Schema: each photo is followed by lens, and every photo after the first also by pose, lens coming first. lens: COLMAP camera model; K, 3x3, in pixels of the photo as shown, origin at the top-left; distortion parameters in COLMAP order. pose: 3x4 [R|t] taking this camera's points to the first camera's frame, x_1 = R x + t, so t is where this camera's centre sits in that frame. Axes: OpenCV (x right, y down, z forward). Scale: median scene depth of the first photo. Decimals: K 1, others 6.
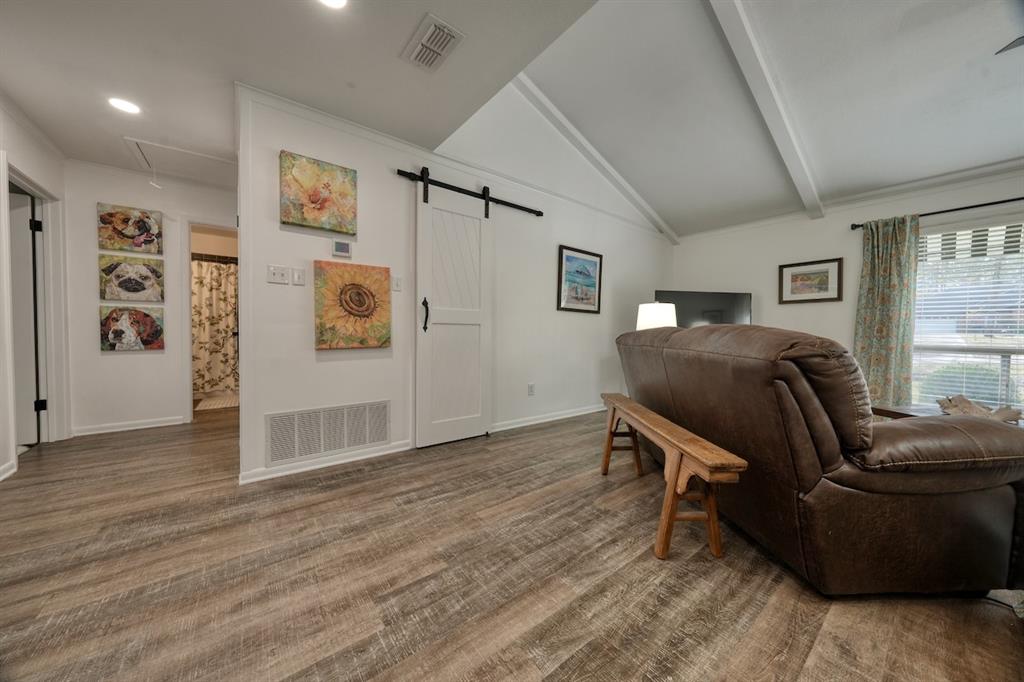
lens RADIAL K [[346.8, 0, 513.2], [0, 346.8, 339.8], [0, 0, 1]] dist [-0.004084, 0.000427]
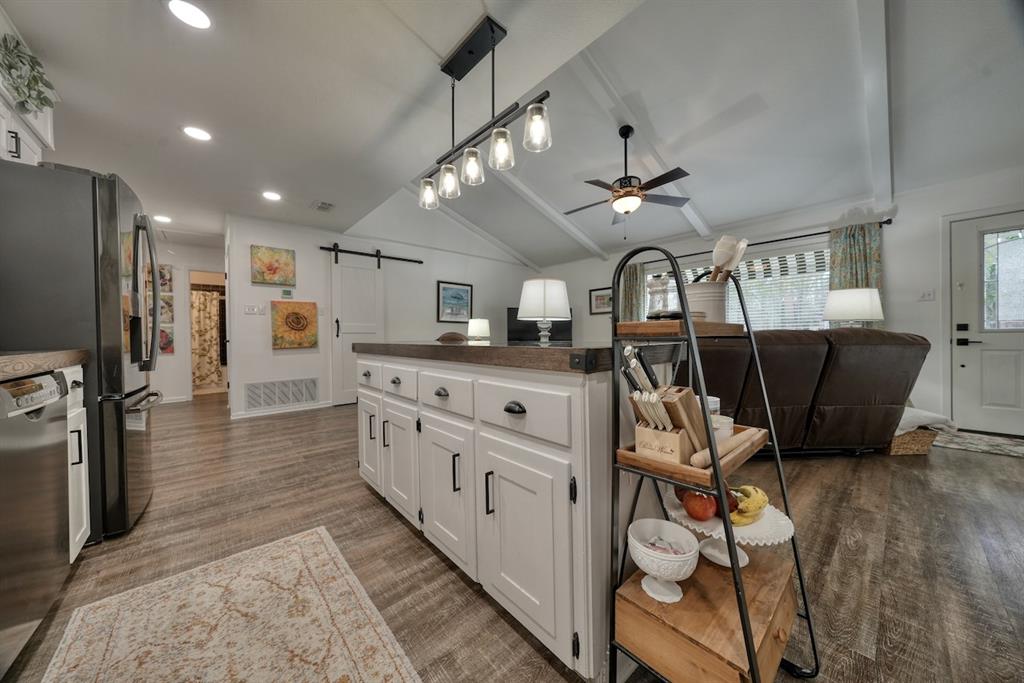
lens RADIAL K [[346.8, 0, 513.2], [0, 346.8, 340.3], [0, 0, 1]] dist [-0.004084, 0.000427]
pose [[0.998126, -0.021461, 0.057307, 0.534528], [0.022010, 0.999718, -0.008970, 0.023662], [-0.057099, 0.010214, 0.998316, -0.809090]]
